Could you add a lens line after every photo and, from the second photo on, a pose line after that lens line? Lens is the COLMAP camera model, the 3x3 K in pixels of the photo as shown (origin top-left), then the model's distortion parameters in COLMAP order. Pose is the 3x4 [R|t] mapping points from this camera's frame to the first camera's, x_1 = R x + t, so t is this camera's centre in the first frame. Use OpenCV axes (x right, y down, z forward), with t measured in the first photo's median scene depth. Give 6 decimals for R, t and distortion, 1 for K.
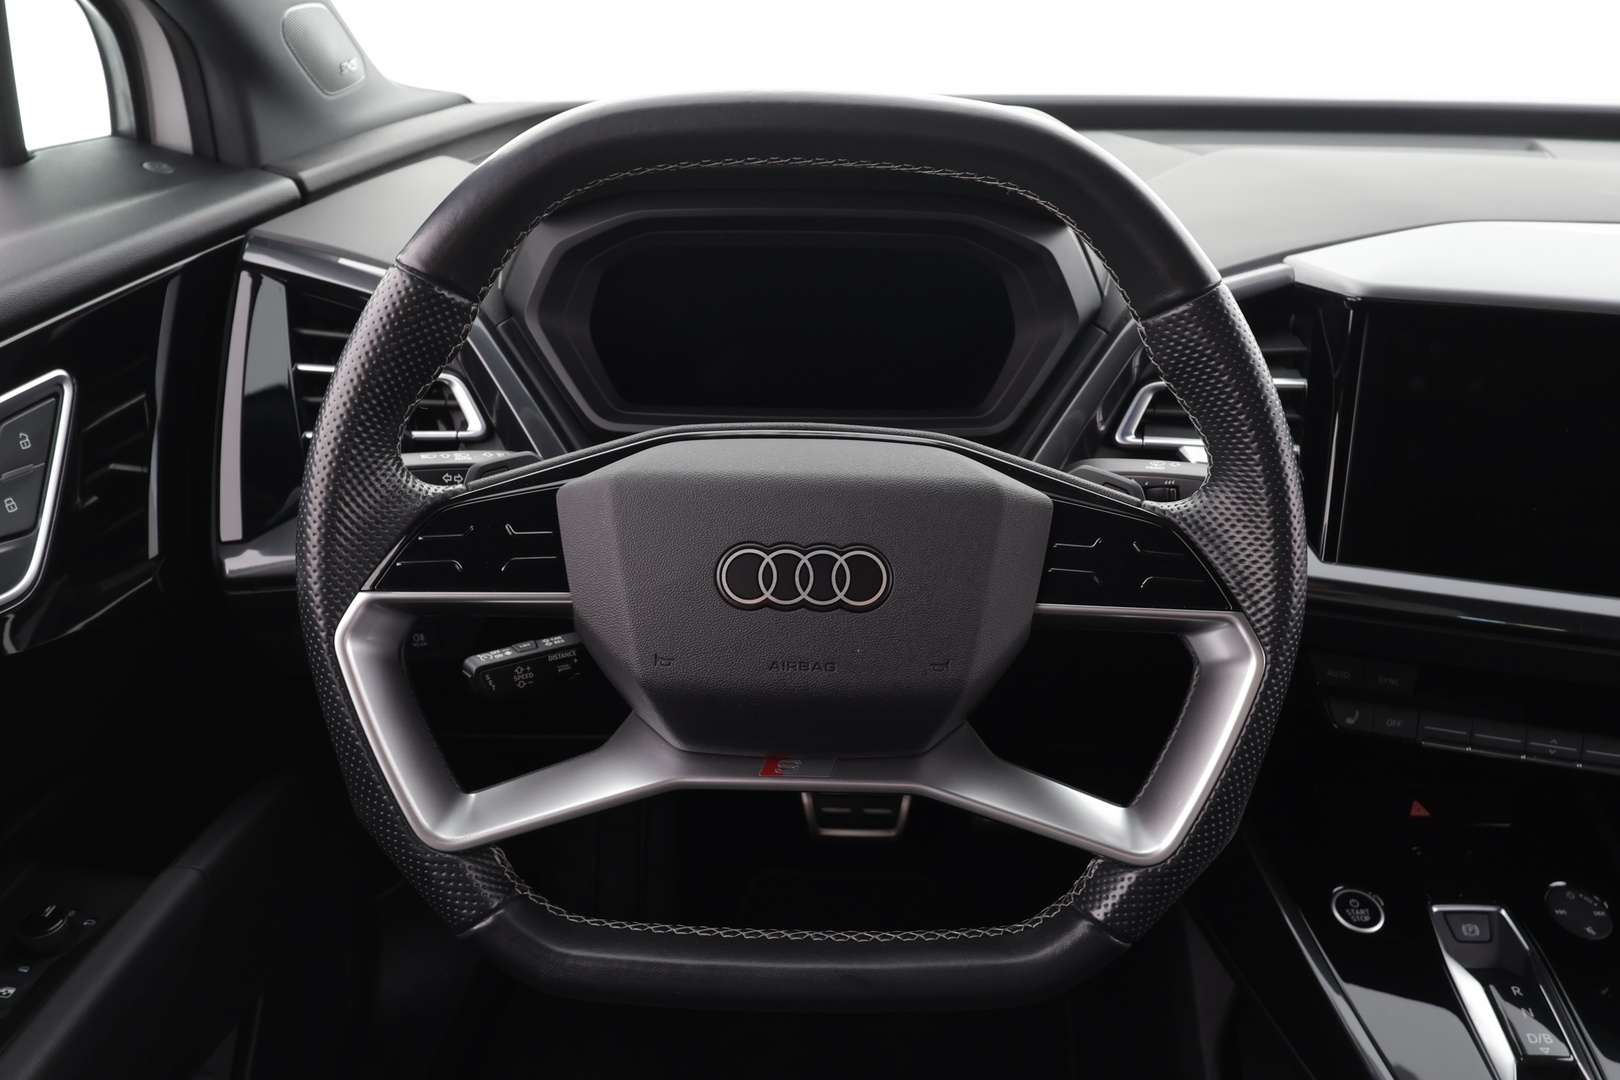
lens RADIAL K [[1184.5, 0, 803.6], [0, 1184.5, 534.6], [0, 0, 1]] dist [-0.011614, 0.016166]
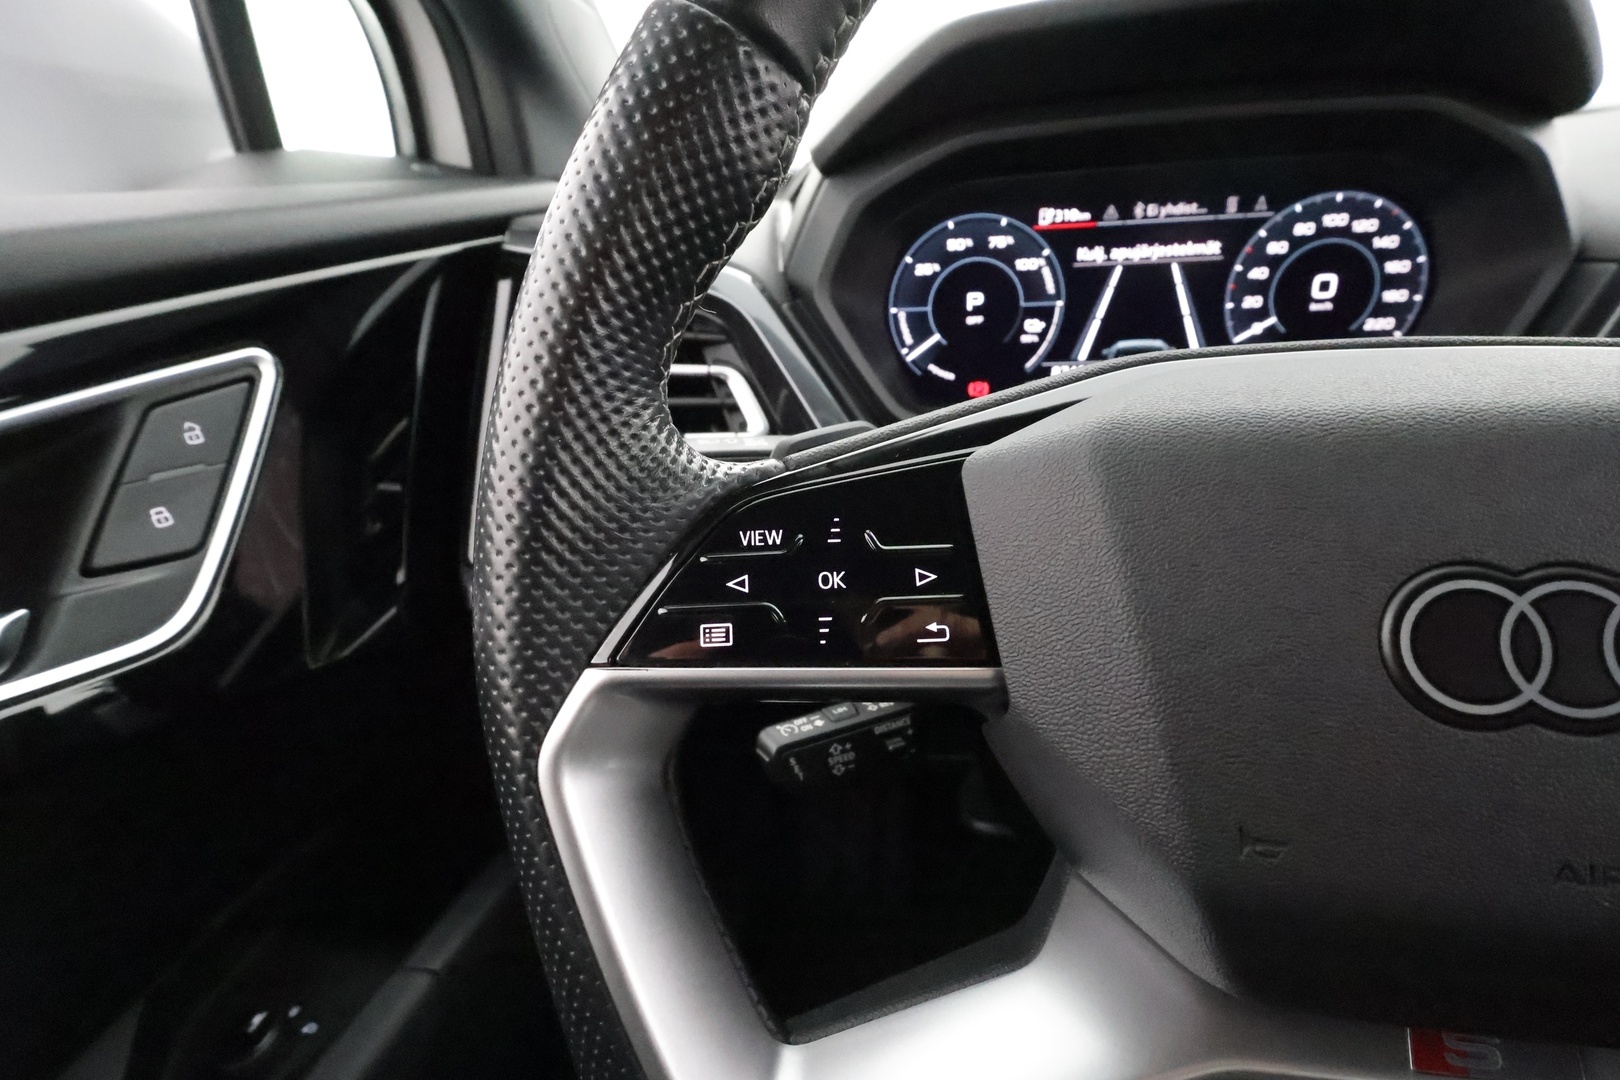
lens RADIAL K [[754.9, 0, 802.7], [0, 754.9, 539.5], [0, 0, 1]] dist [-0.004456, 0.002061]
pose [[0.986831, -0.010212, -0.161429, -0.215404], [0.006770, 0.999738, -0.021857, 0.001847], [0.161610, 0.020476, 0.986642, 0.644960]]
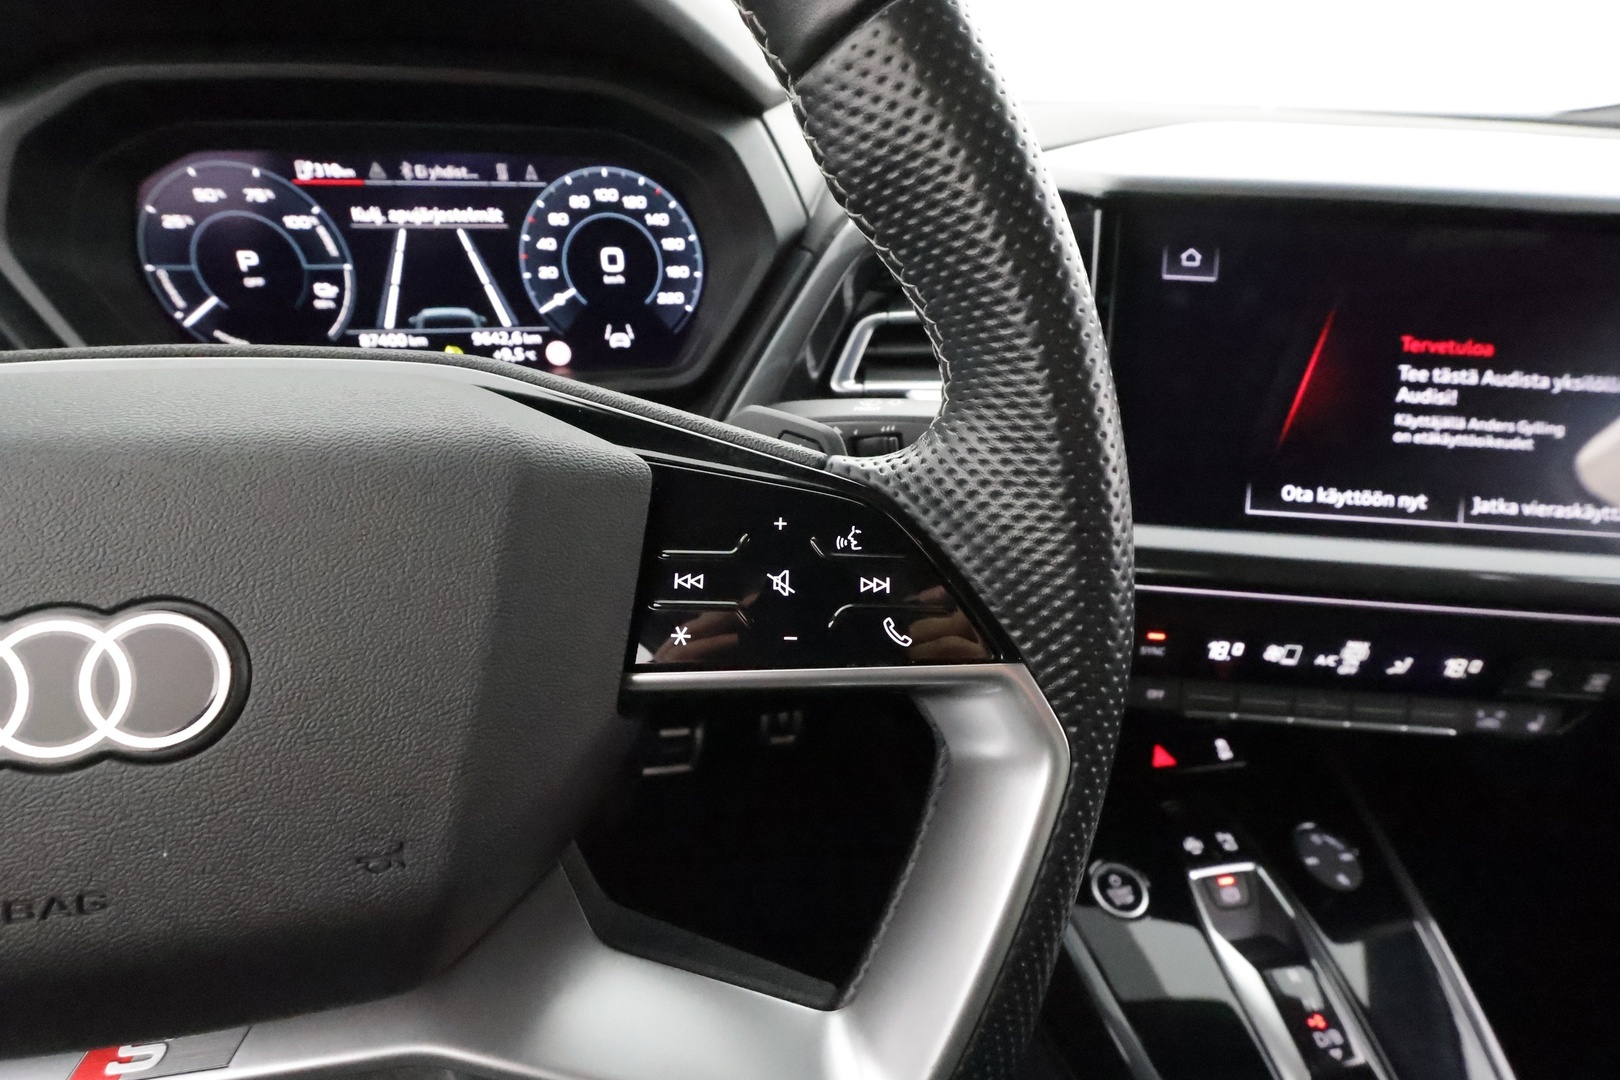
lens RADIAL K [[754.9, 0, 803.8], [0, 754.9, 543.1], [0, 0, 1]] dist [-0.004456, 0.002061]
pose [[0.986552, -0.073243, 0.146121, 0.218485], [0.063508, 0.995508, 0.070216, -0.013991], [-0.150607, -0.059992, 0.986772, 0.649706]]
